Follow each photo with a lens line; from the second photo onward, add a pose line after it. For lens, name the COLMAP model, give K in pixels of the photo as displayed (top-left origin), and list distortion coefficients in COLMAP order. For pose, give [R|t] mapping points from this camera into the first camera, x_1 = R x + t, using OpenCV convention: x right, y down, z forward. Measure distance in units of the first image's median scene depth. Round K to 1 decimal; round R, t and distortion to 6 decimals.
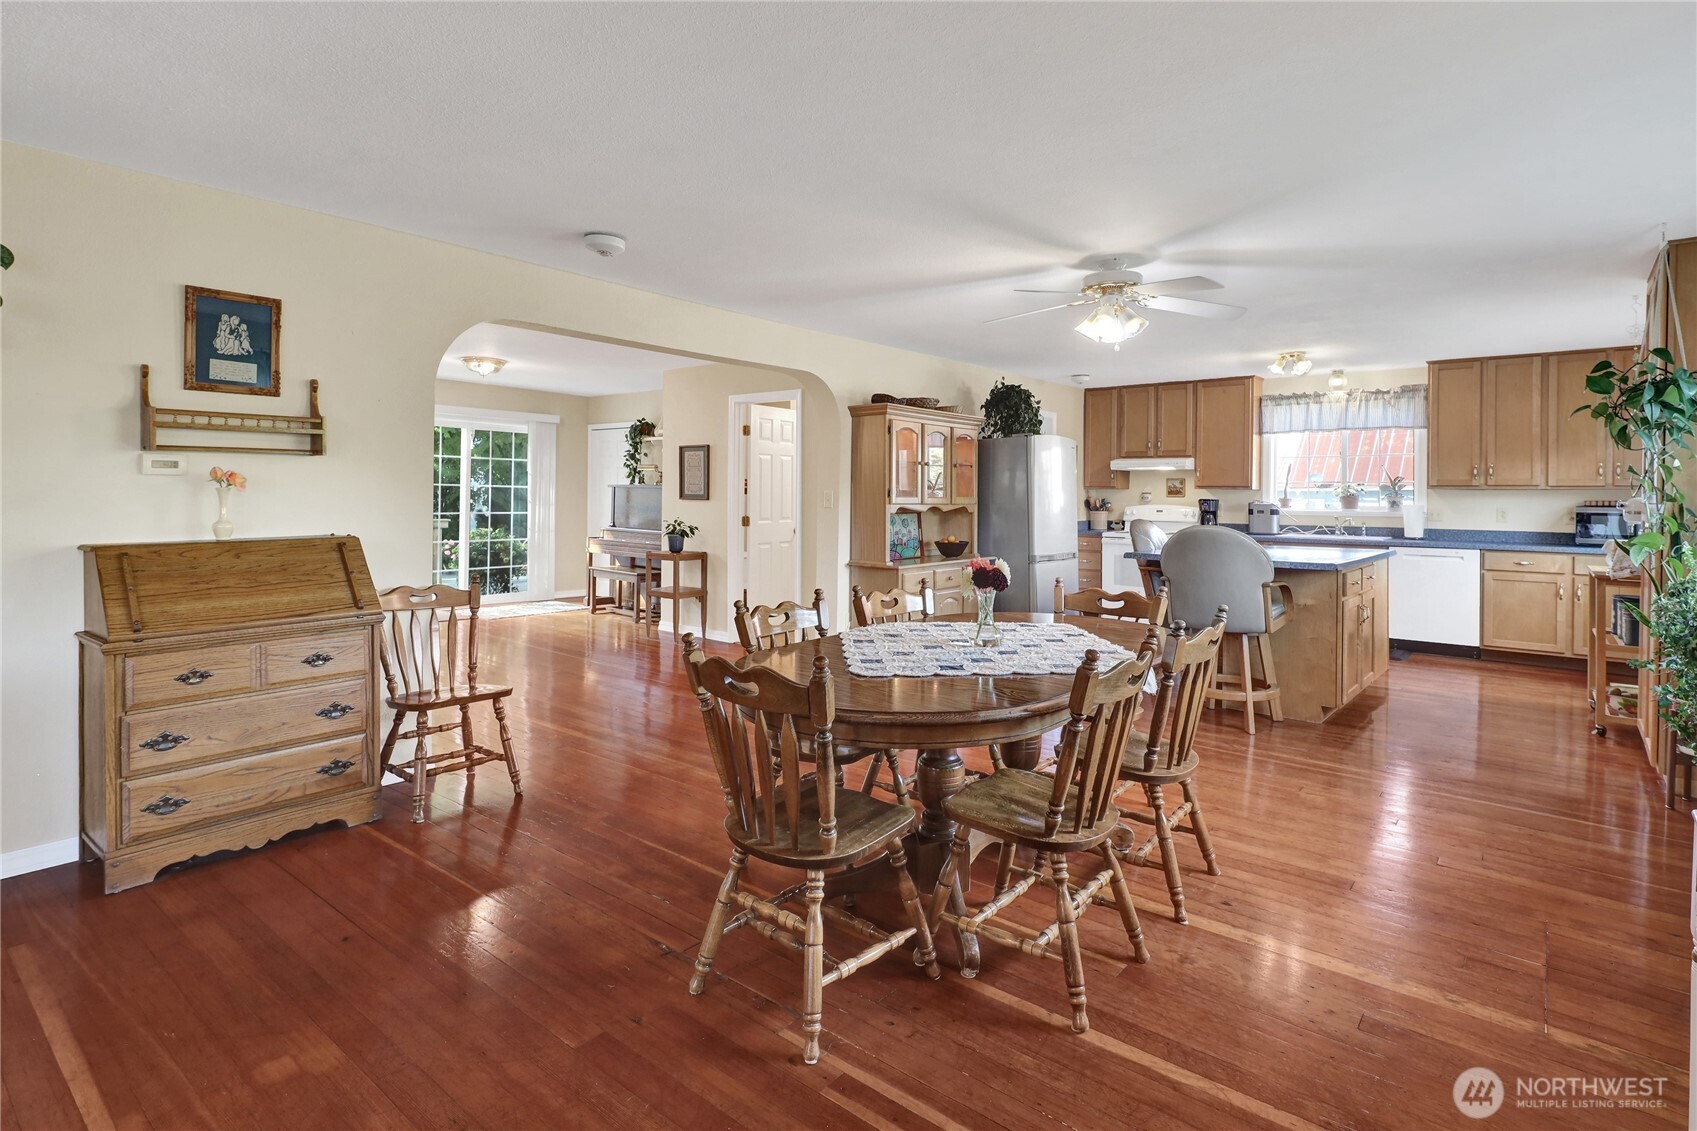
lens RADIAL K [[854.2, 0, 851.0], [0, 854.2, 497.3], [0, 0, 1]] dist [0.011109, -0.006182]
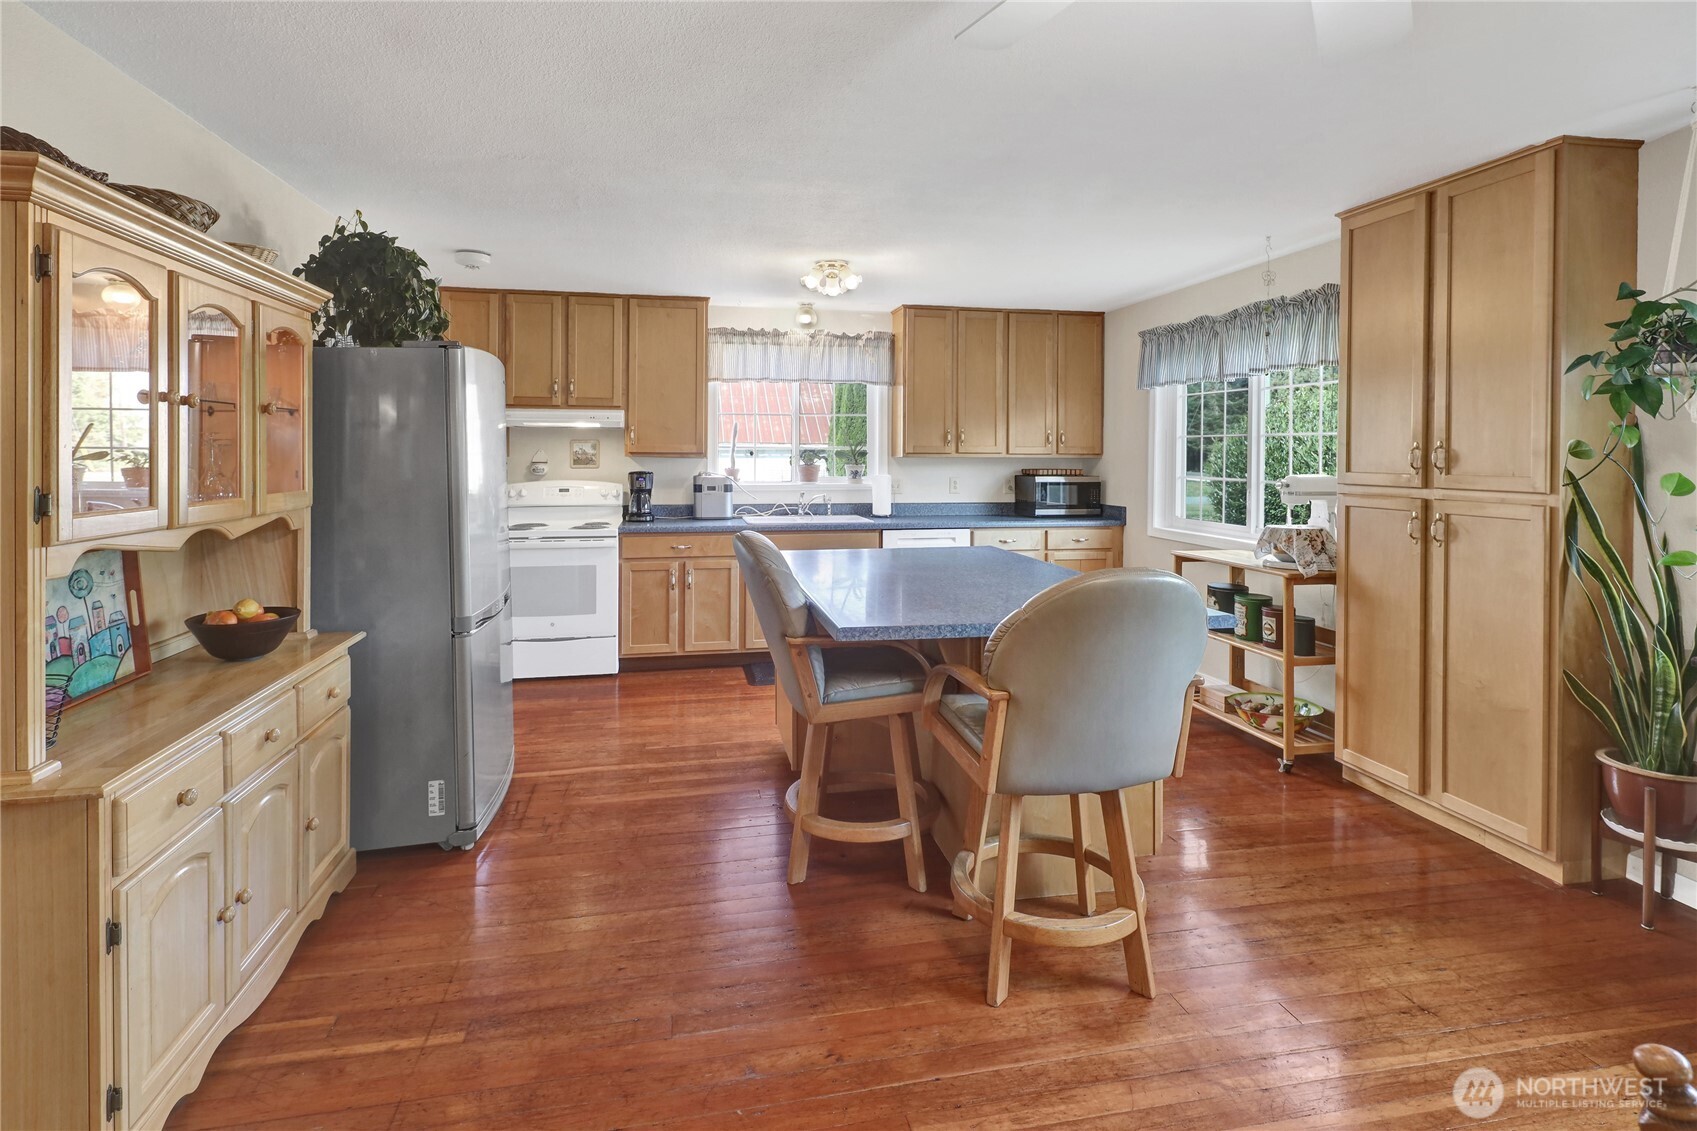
lens RADIAL K [[854.2, 0, 854.1], [0, 854.2, 455.8], [0, 0, 1]] dist [0.011109, -0.006182]
pose [[0.638778, -0.006365, 0.769365, 0.001629], [0.003308, 0.999979, 0.005526, -0.017734], [-0.769384, -0.000984, 0.638785, 0.565112]]
